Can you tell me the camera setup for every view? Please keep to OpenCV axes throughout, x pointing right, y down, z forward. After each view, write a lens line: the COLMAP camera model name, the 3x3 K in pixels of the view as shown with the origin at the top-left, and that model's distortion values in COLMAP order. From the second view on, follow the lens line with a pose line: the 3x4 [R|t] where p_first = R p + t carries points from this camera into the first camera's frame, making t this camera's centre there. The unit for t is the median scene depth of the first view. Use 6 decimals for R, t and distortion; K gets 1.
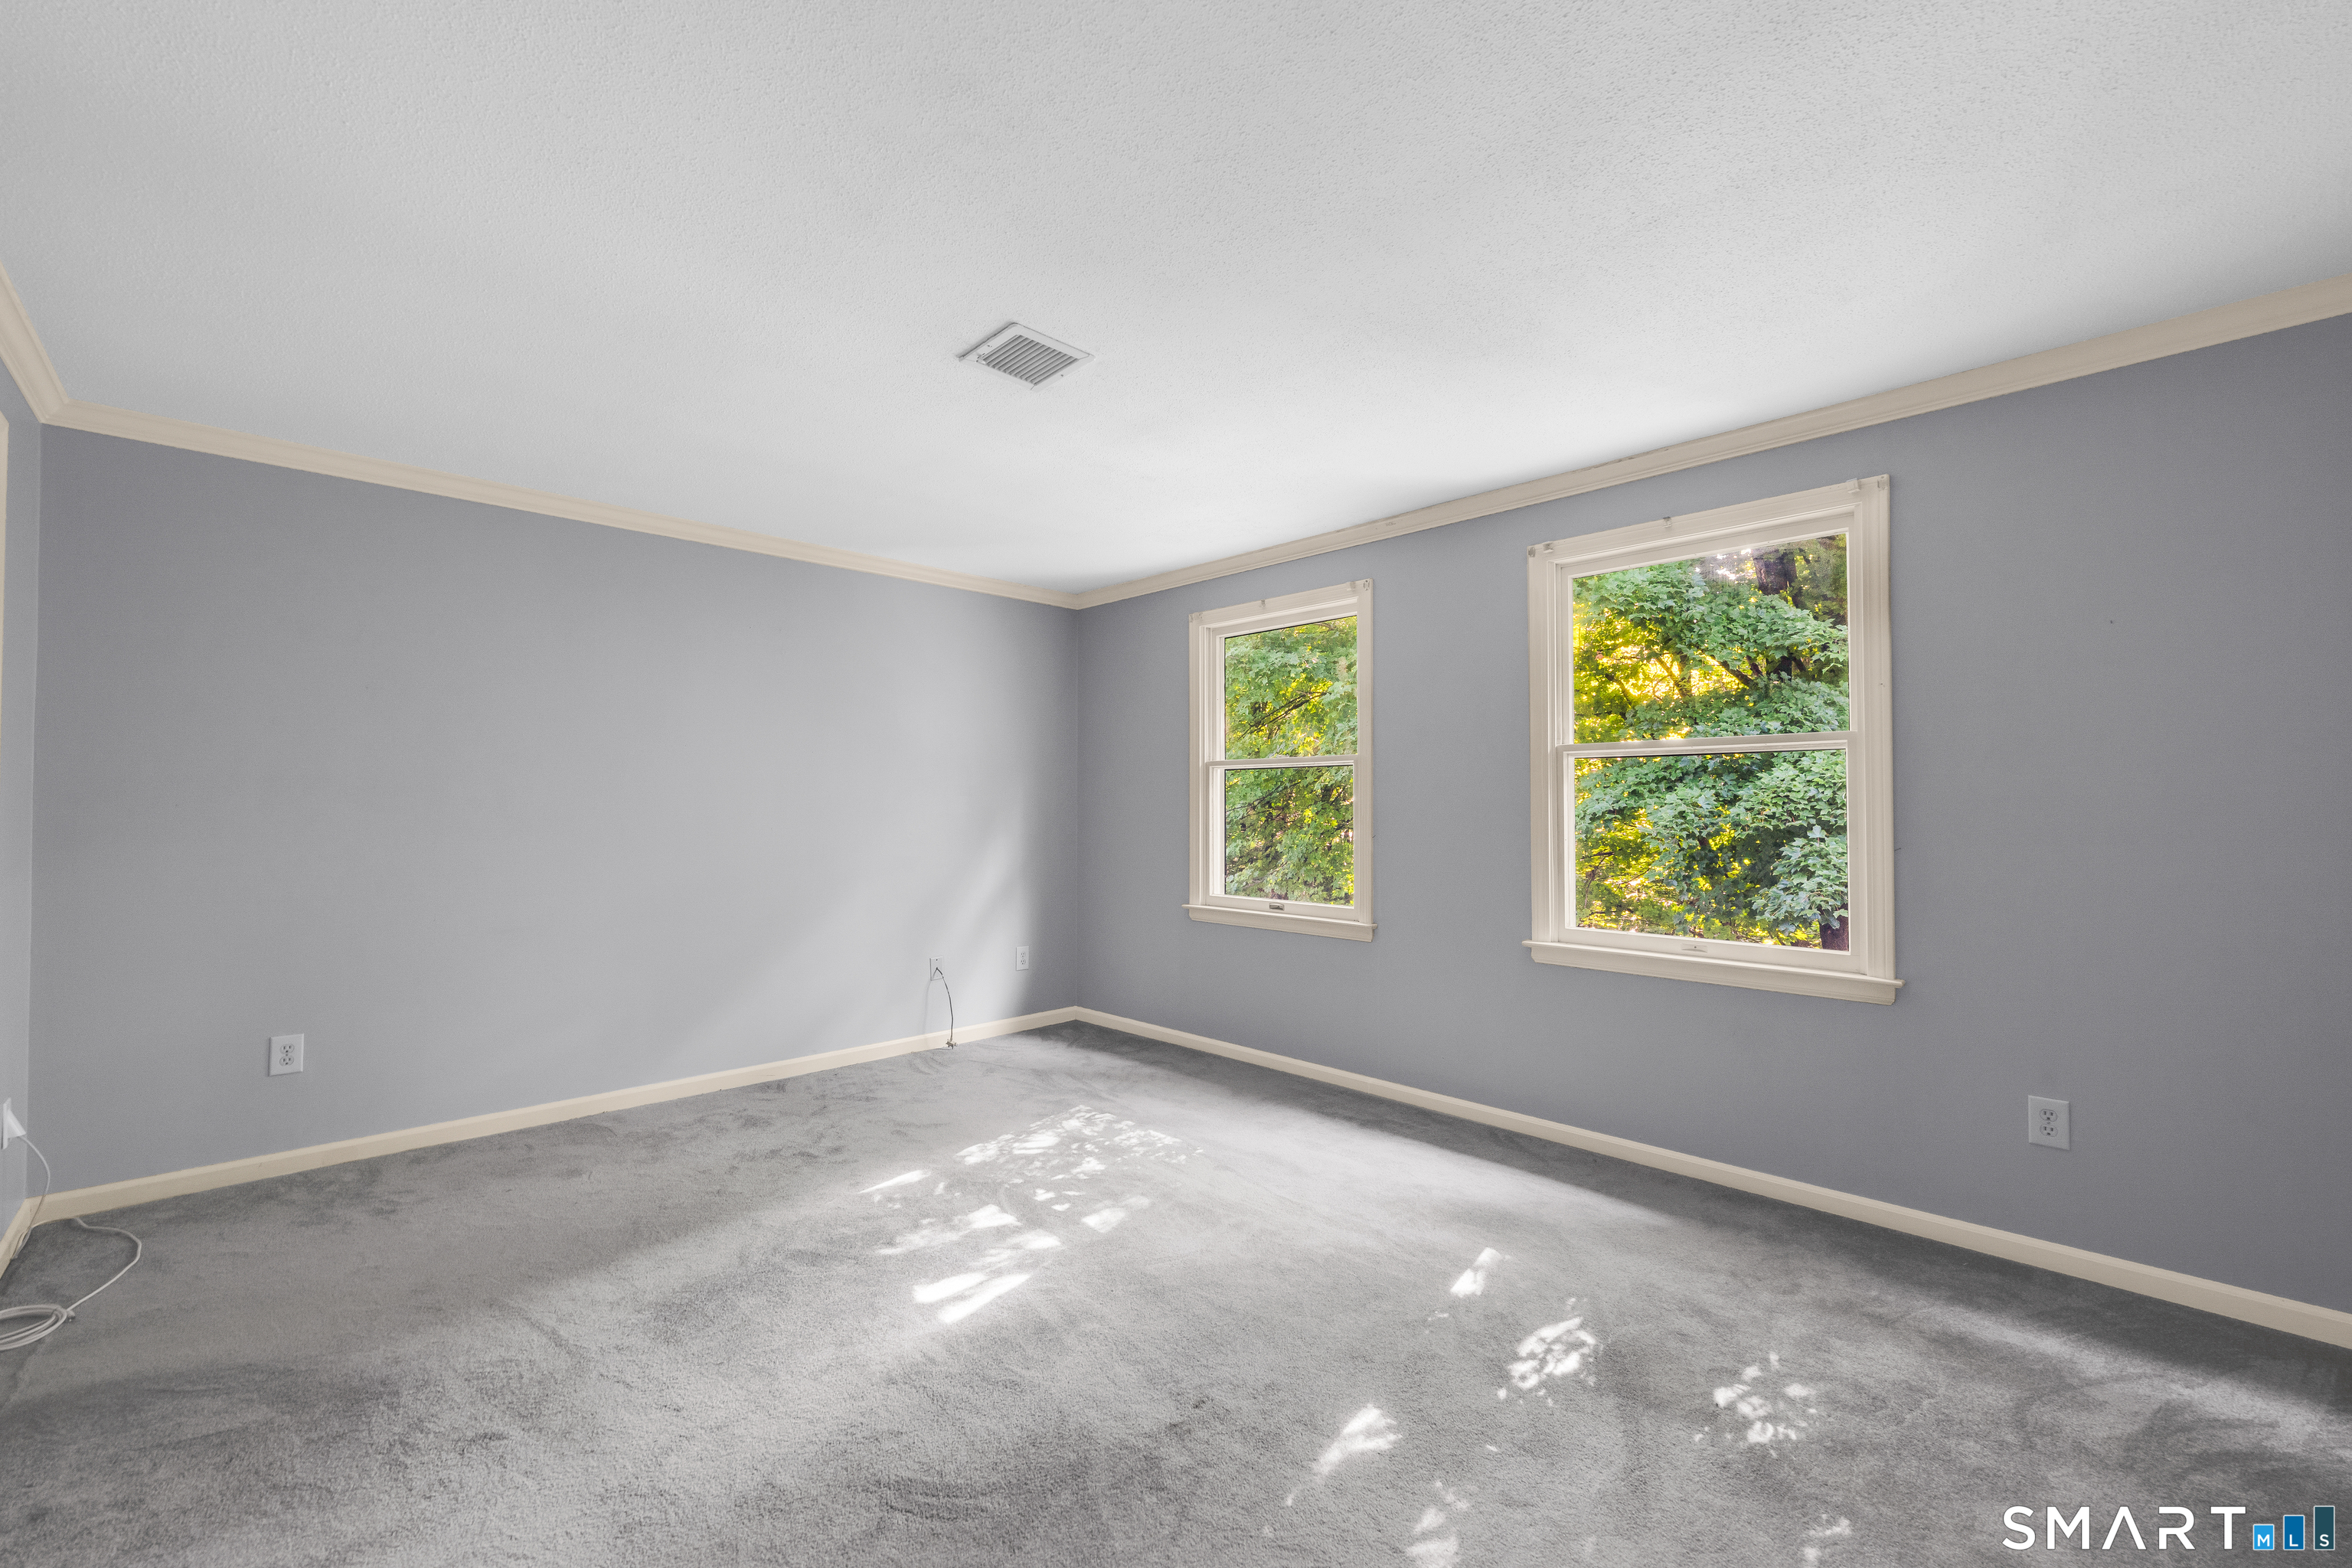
lens RADIAL K [[946.5, 0, 1168.4], [0, 946.5, 791.8], [0, 0, 1]] dist [-0.002004, -0.000034]
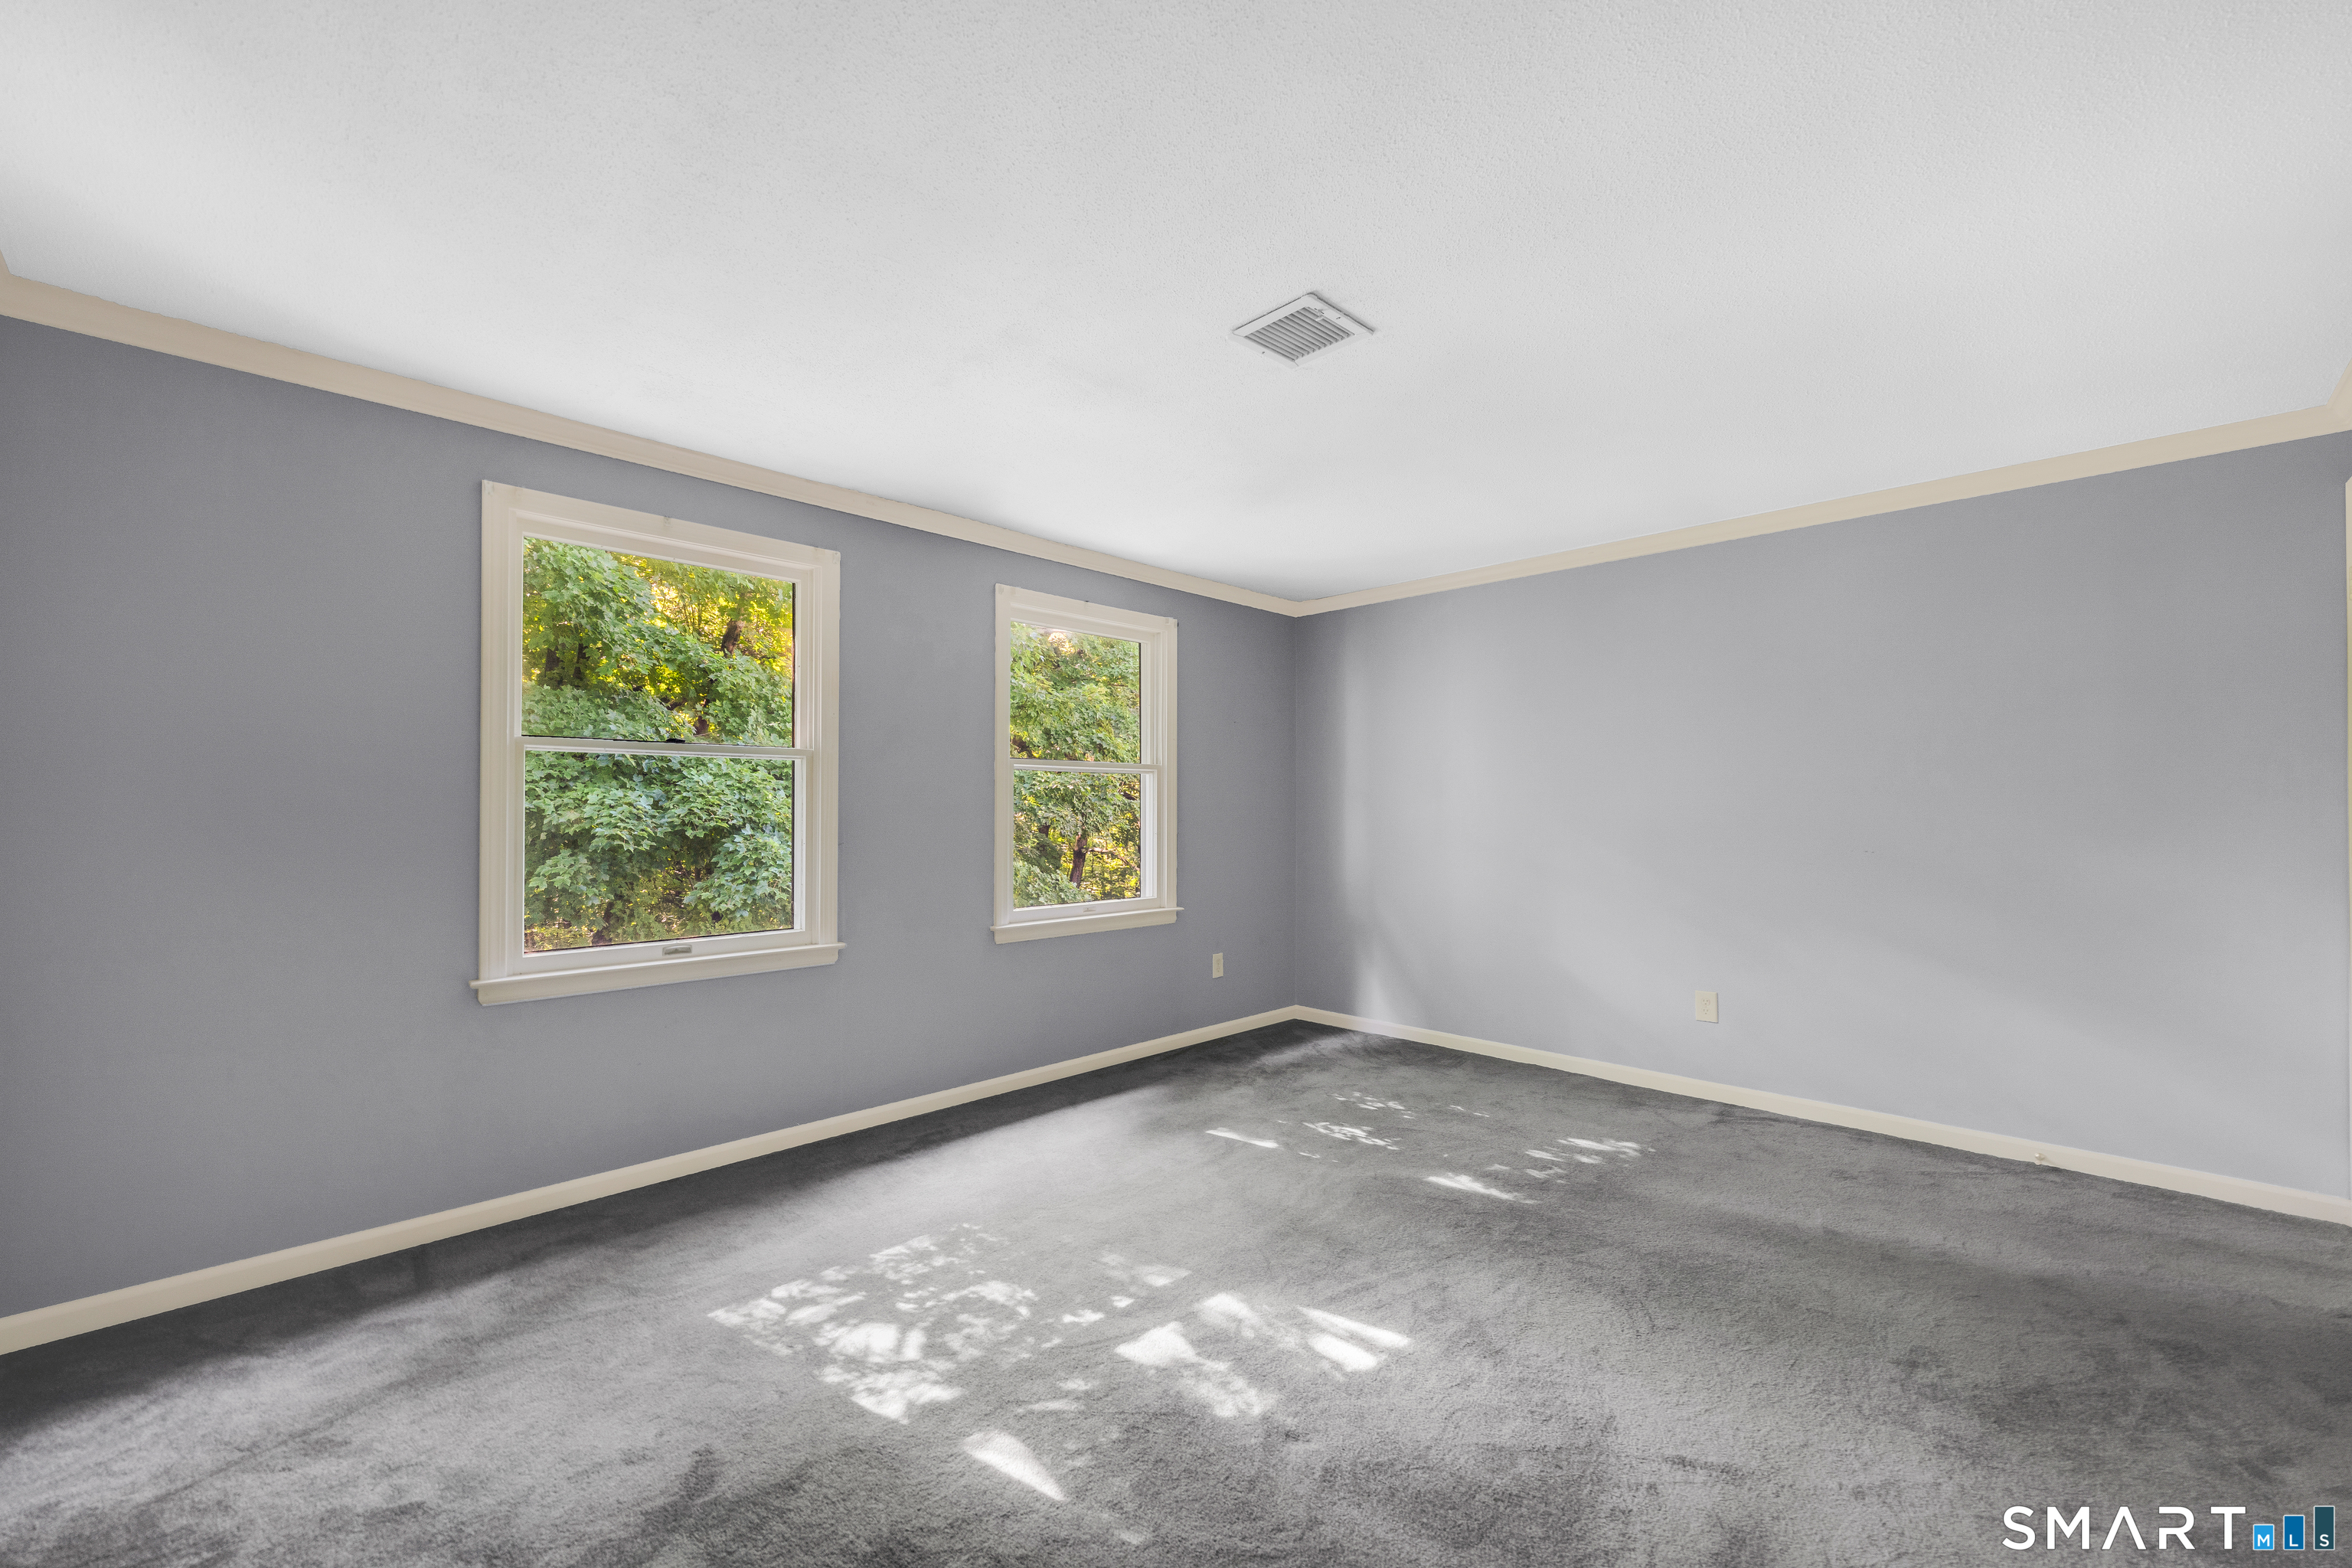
lens RADIAL K [[946.5, 0, 1168.4], [0, 946.5, 791.8], [0, 0, 1]] dist [-0.002004, -0.000034]
pose [[-0.022292, 0.021638, 0.999517, -0.801604], [-0.014837, 0.999648, -0.021972, 0.017602], [-0.999641, -0.015320, -0.021964, 0.847848]]
